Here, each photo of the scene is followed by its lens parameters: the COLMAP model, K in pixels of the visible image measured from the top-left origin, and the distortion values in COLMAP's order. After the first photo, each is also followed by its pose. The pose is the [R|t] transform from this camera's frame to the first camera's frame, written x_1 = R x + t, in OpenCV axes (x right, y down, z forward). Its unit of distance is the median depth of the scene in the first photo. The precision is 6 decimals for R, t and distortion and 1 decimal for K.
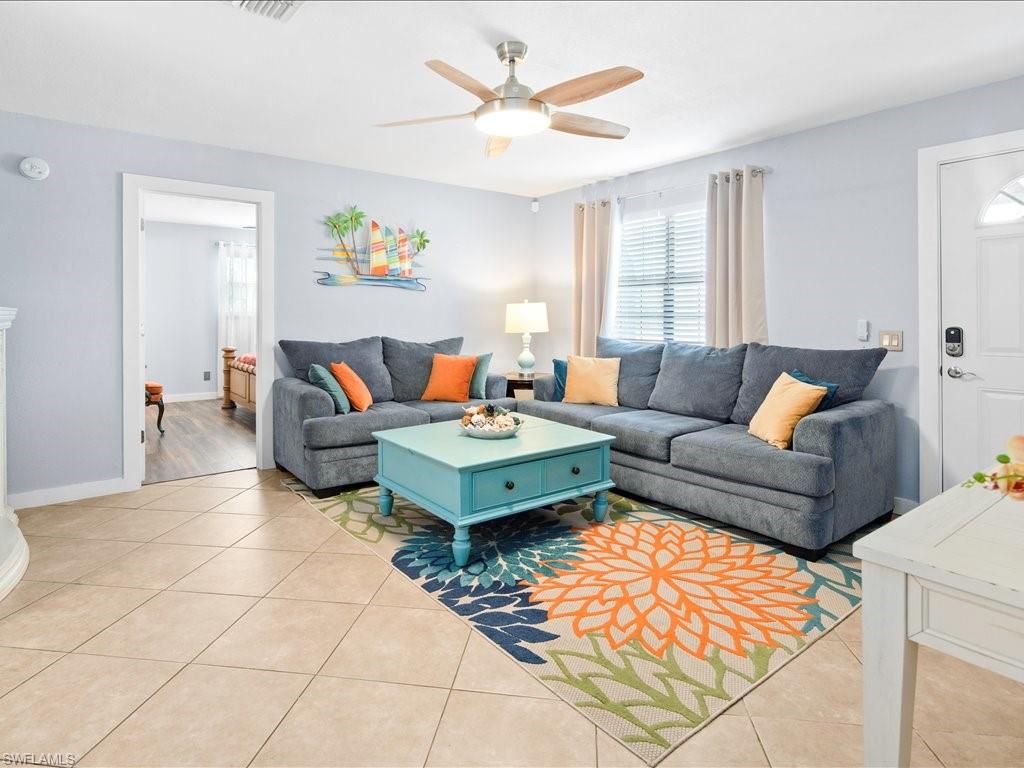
lens RADIAL K [[564.2, 0, 502.8], [0, 564.2, 327.7], [0, 0, 1]] dist [0.003700, -0.006141]
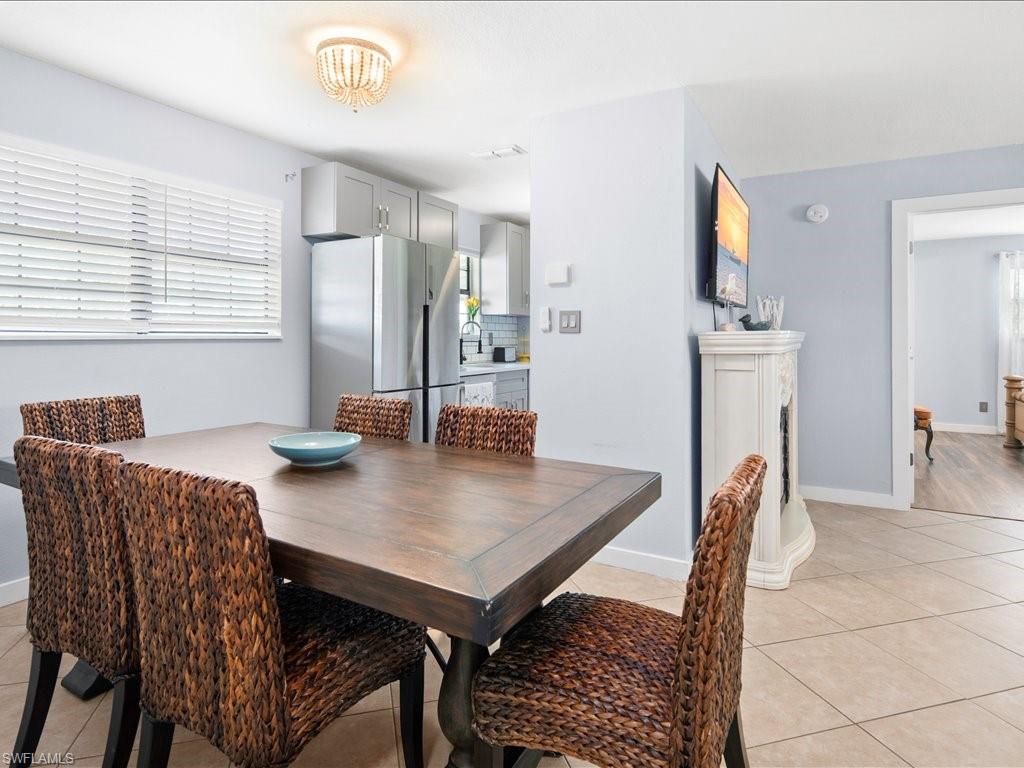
lens RADIAL K [[564.2, 0, 515.8], [0, 564.2, 329.3], [0, 0, 1]] dist [0.003700, -0.006141]
pose [[0.386889, -0.011981, -0.922048, 0.012279], [-0.022081, 0.999508, -0.022253, -0.000072], [0.921862, 0.028970, 0.386435, -0.031067]]
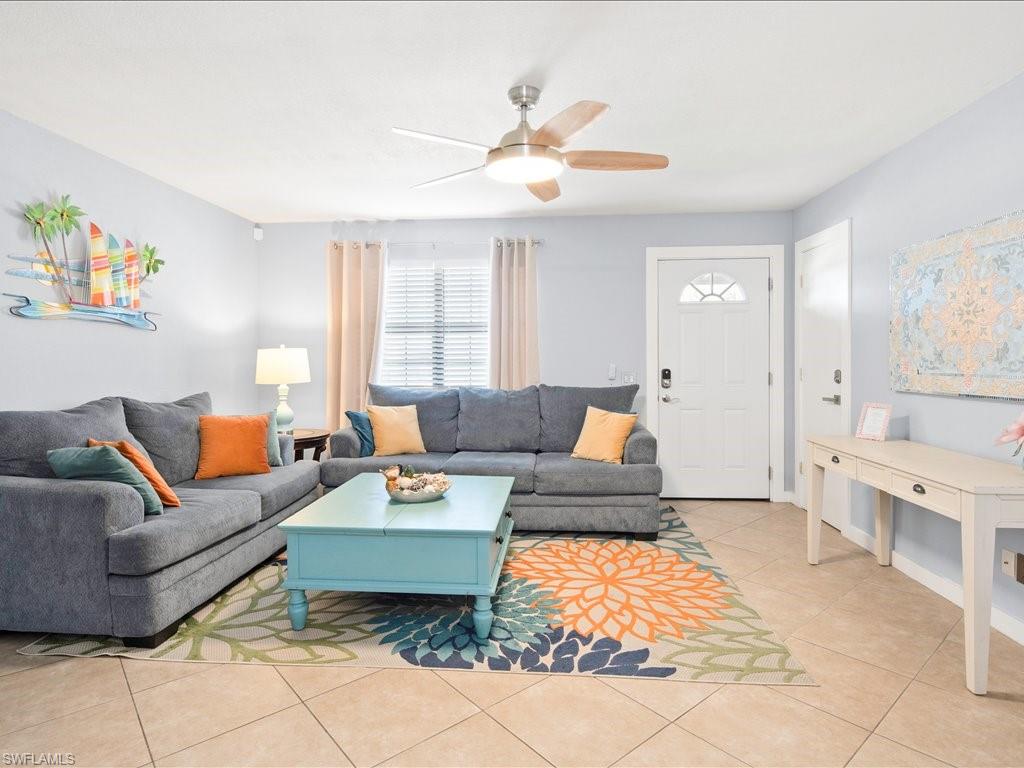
lens RADIAL K [[564.2, 0, 506.0], [0, 564.2, 374.4], [0, 0, 1]] dist [0.003700, -0.006141]
pose [[0.670415, -0.025576, 0.741545, -0.534179], [0.020908, 0.999660, 0.015576, -0.015816], [-0.741692, 0.005062, 0.670722, 0.260910]]
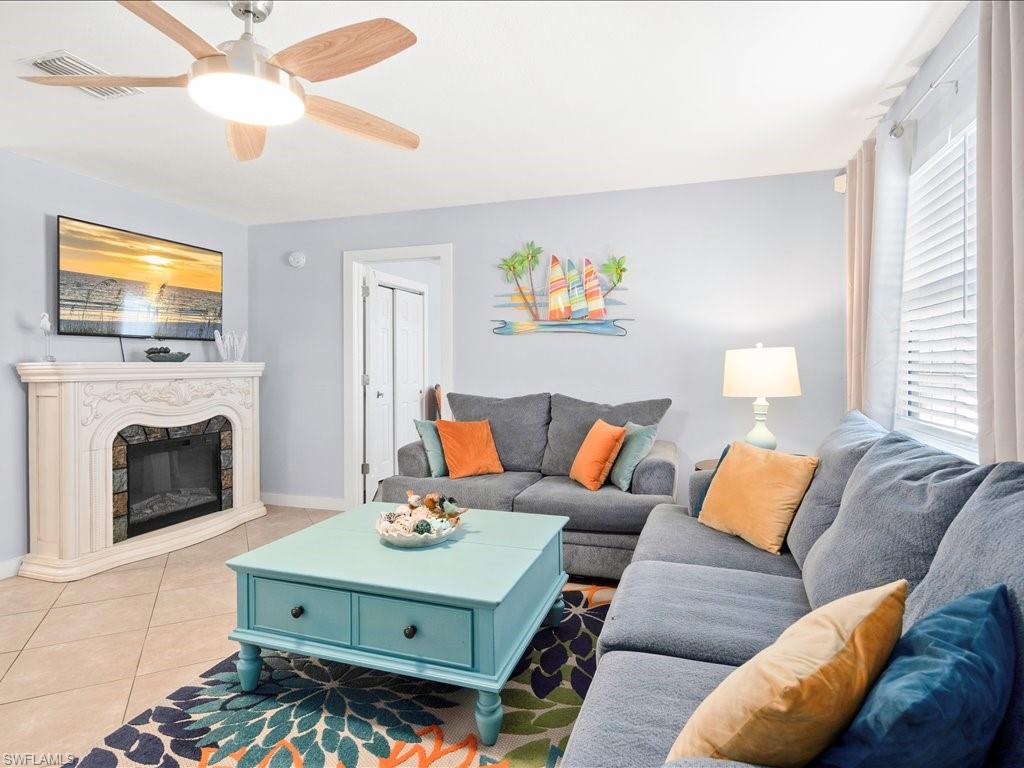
lens RADIAL K [[564.2, 0, 508.6], [0, 564.2, 373.7], [0, 0, 1]] dist [0.003700, -0.006141]
pose [[0.567862, 0.013308, -0.823016, 0.570940], [-0.017545, 0.999838, 0.004062, -0.020245], [0.822937, 0.012134, 0.568003, 0.626558]]
